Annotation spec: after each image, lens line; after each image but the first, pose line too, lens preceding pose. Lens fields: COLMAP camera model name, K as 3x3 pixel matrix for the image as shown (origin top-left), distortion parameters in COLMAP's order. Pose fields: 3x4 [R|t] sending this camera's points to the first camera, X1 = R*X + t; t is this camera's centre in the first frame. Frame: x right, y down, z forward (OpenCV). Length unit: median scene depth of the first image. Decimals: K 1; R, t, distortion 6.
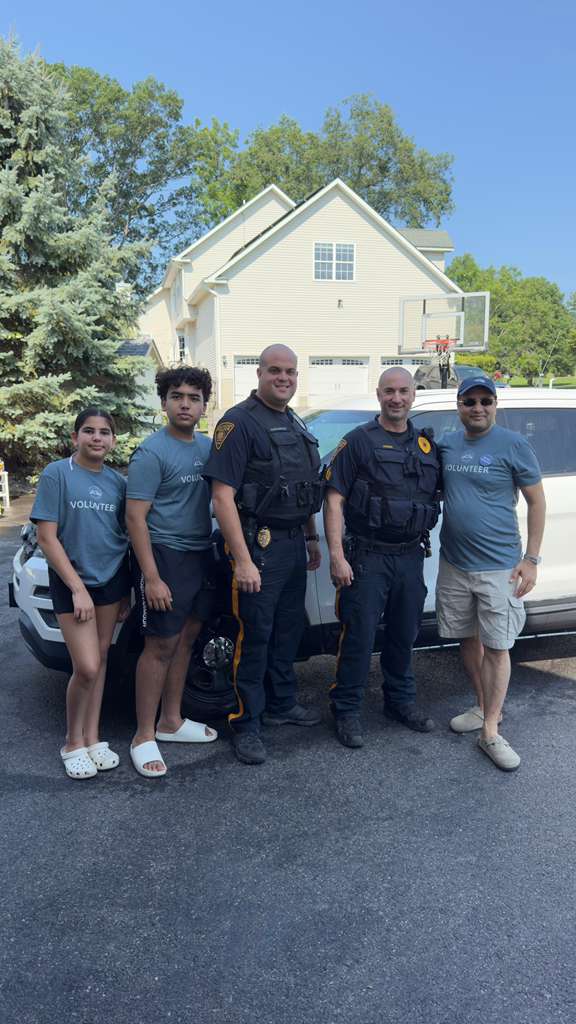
lens RADIAL K [[731.7, 0, 288.0], [0, 731.7, 512.0], [0, 0, 1]] dist [-0.004166, -0.004308]
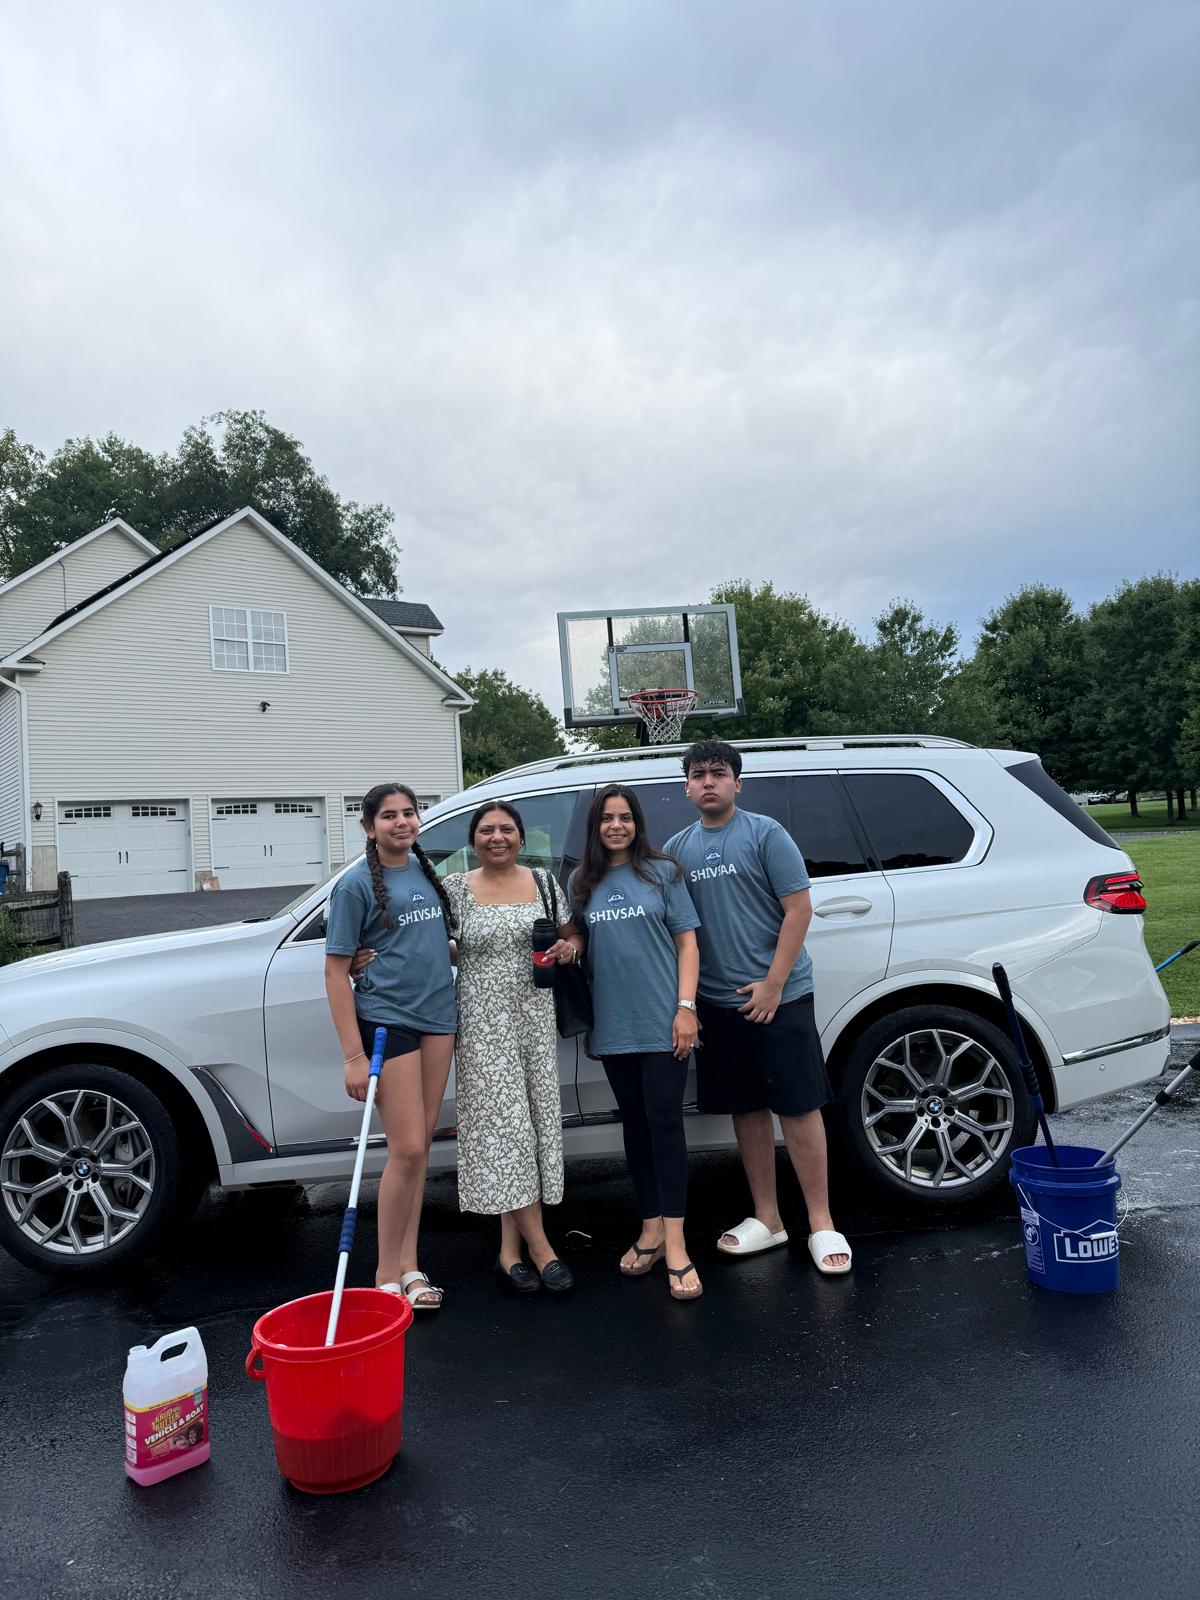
lens RADIAL K [[1138.0, 0, 567.6], [0, 1138.0, 817.4], [0, 0, 1]] dist [-0.007560, -0.004727]
pose [[0.914933, -0.019673, 0.403125, -0.070605], [0.108738, 0.973894, -0.199264, 0.000481], [-0.388681, 0.226149, 0.893187, 0.134218]]
